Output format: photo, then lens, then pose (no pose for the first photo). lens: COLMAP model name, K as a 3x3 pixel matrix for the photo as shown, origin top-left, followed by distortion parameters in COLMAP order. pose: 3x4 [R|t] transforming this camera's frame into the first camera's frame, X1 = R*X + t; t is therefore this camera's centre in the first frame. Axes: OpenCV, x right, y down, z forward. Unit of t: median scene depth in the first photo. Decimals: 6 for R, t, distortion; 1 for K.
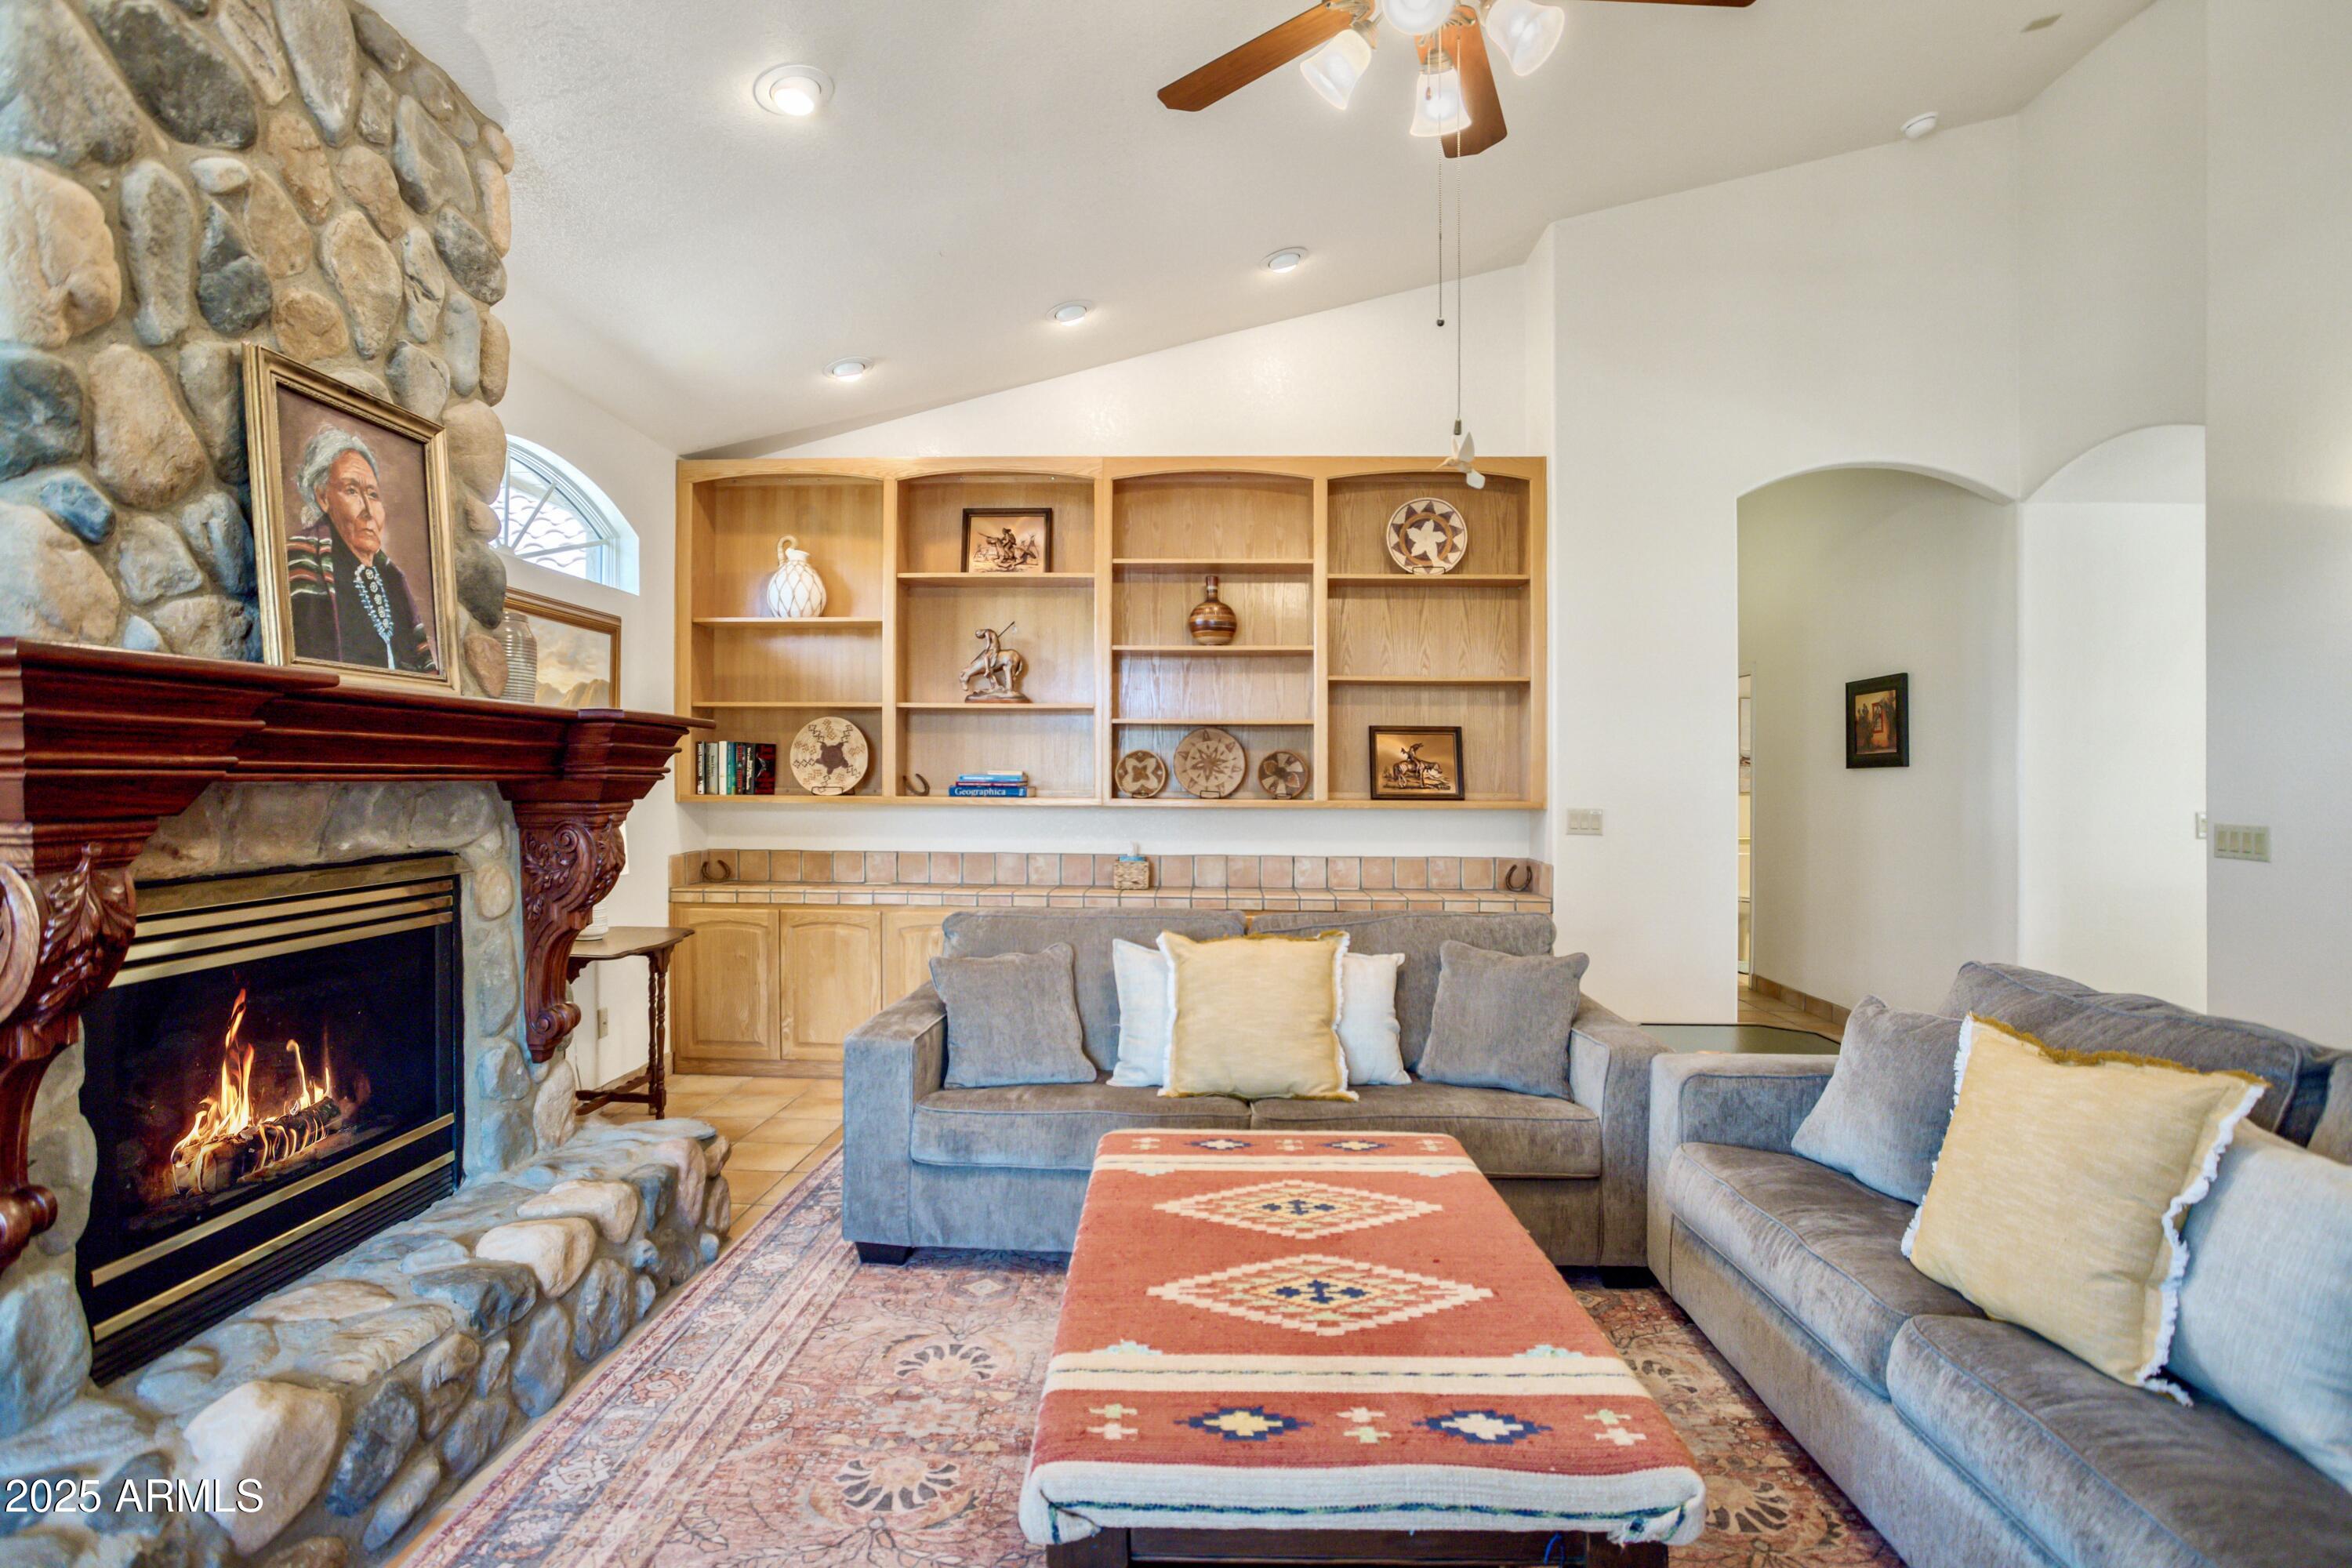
lens RADIAL K [[1178.4, 0, 1172.5], [0, 1178.4, 790.2], [0, 0, 1]] dist [-0.054427, 0.023959]
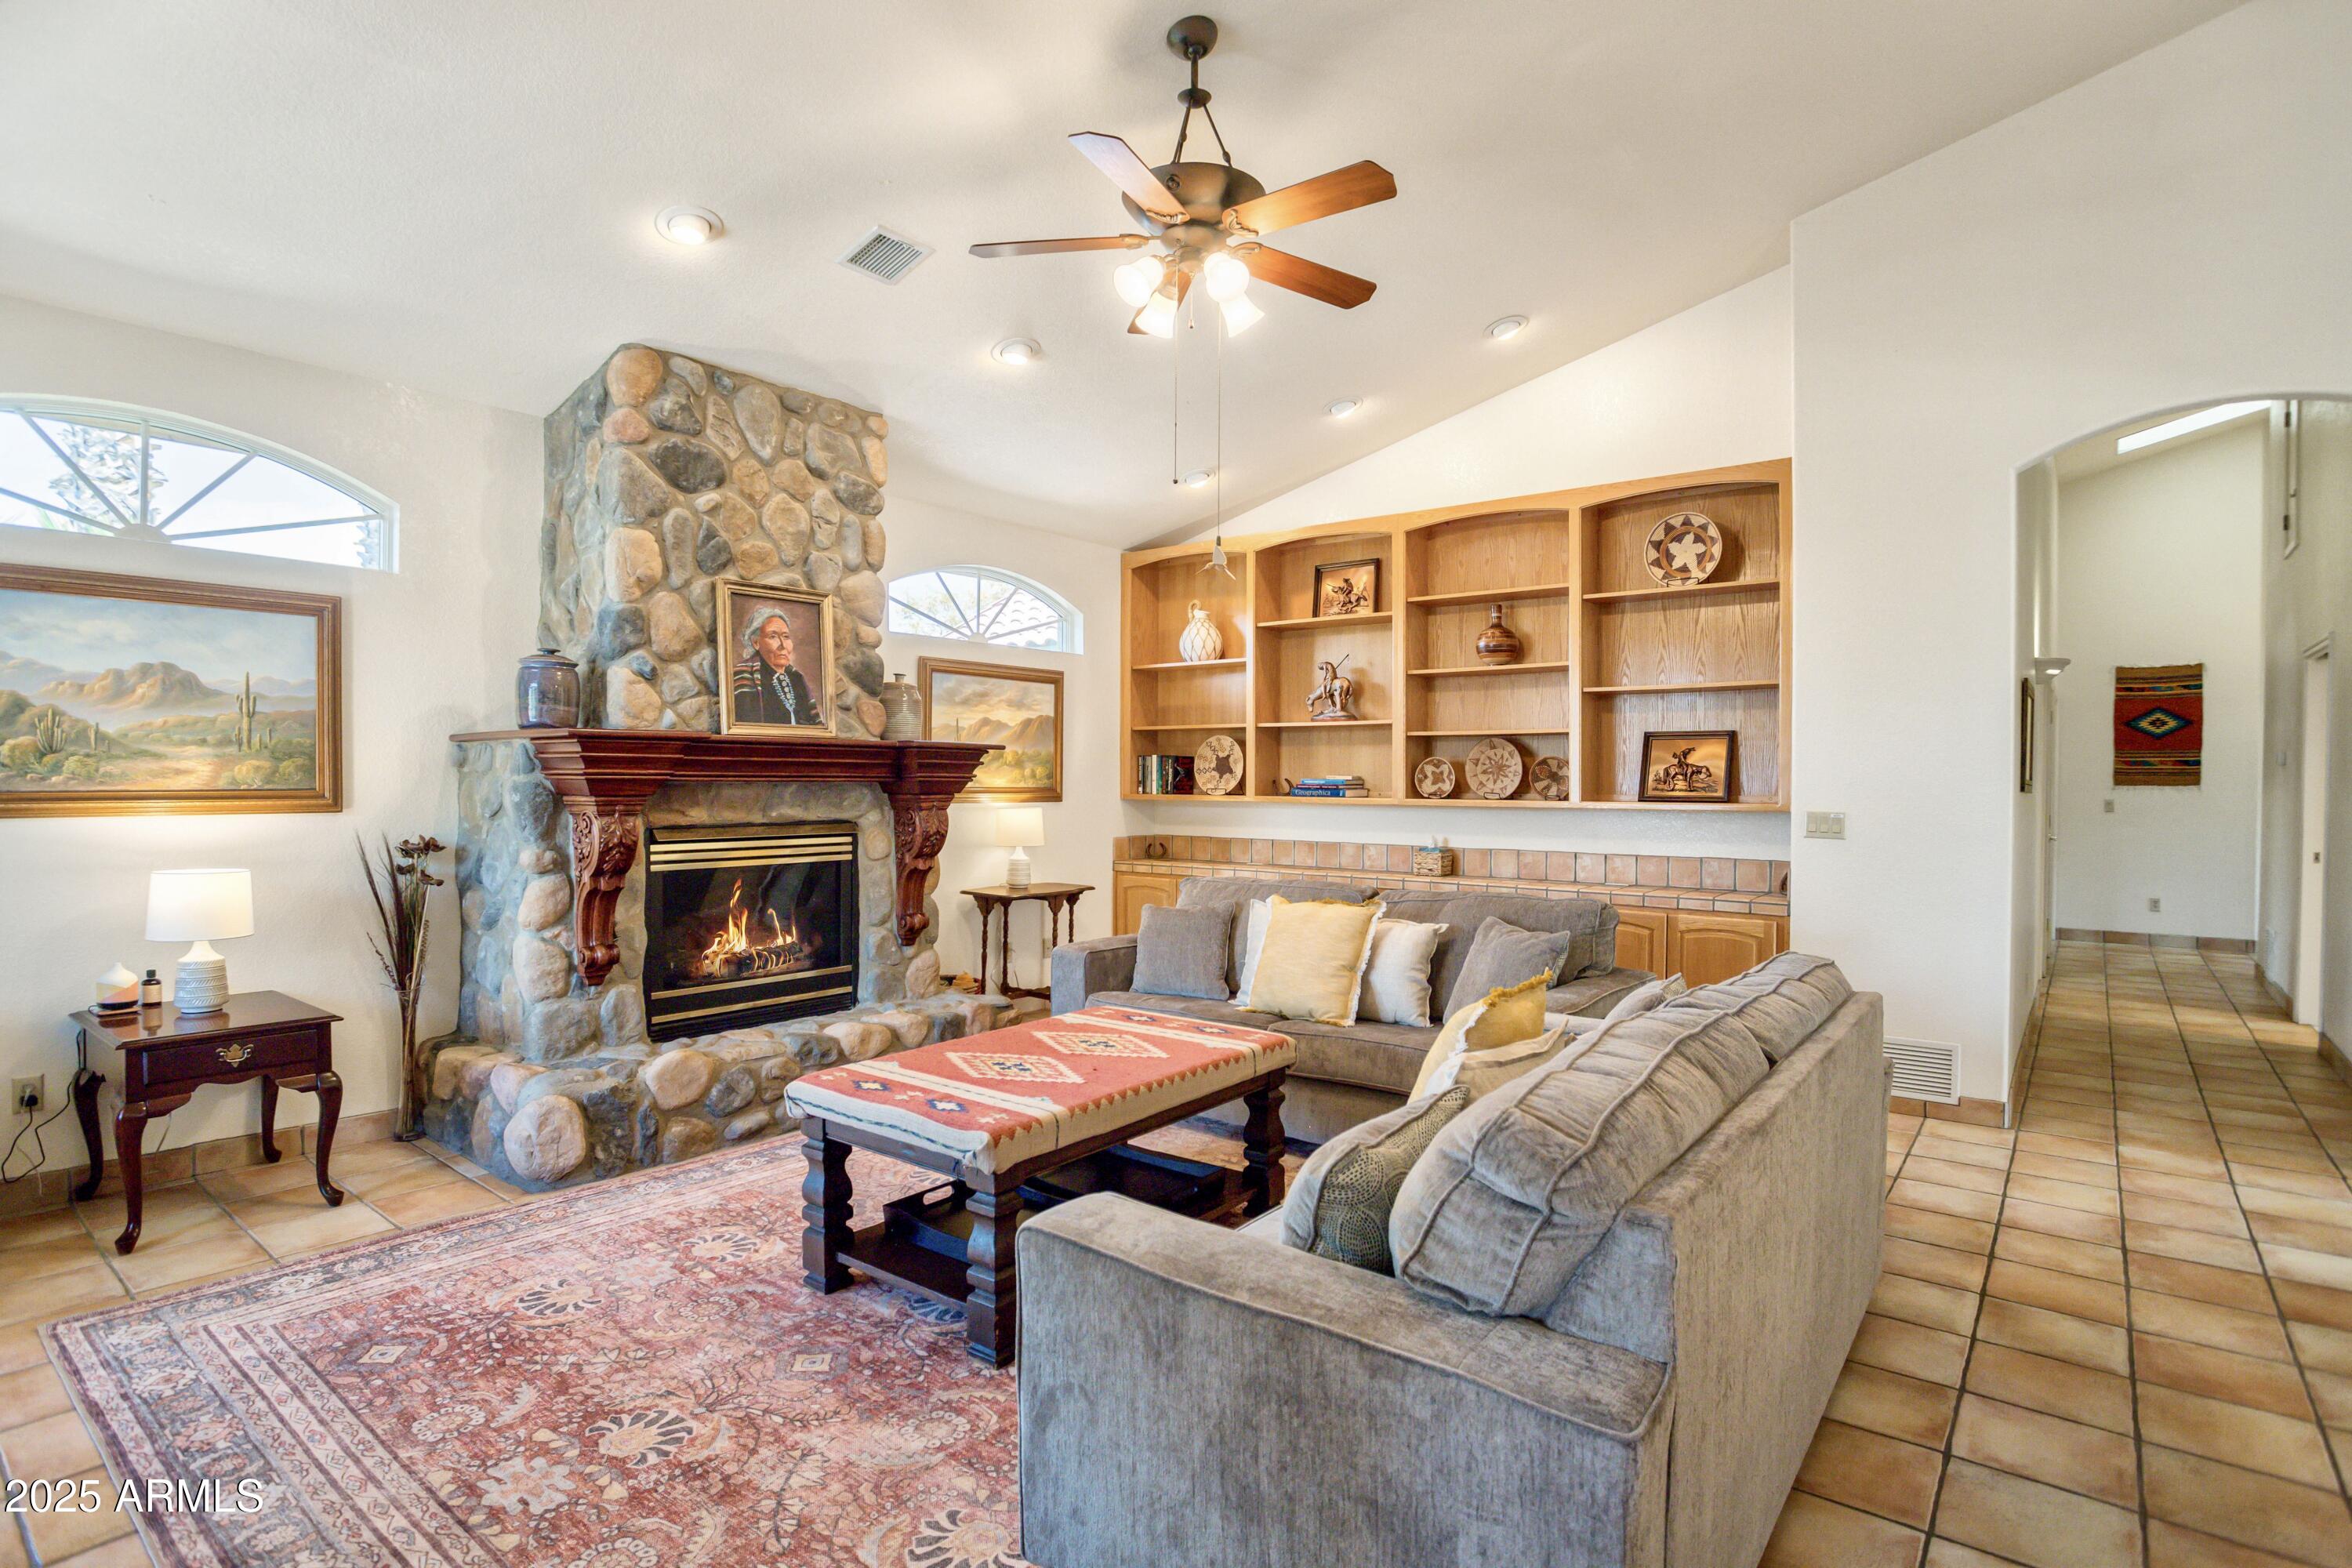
lens RADIAL K [[1178.4, 0, 1172.5], [0, 1178.4, 790.2], [0, 0, 1]] dist [-0.054427, 0.023959]
pose [[0.808042, 0.002647, -0.589119, 0.828196], [-0.006094, 0.999974, -0.003866, 0.008164], [0.589093, 0.006714, 0.808037, -0.185412]]
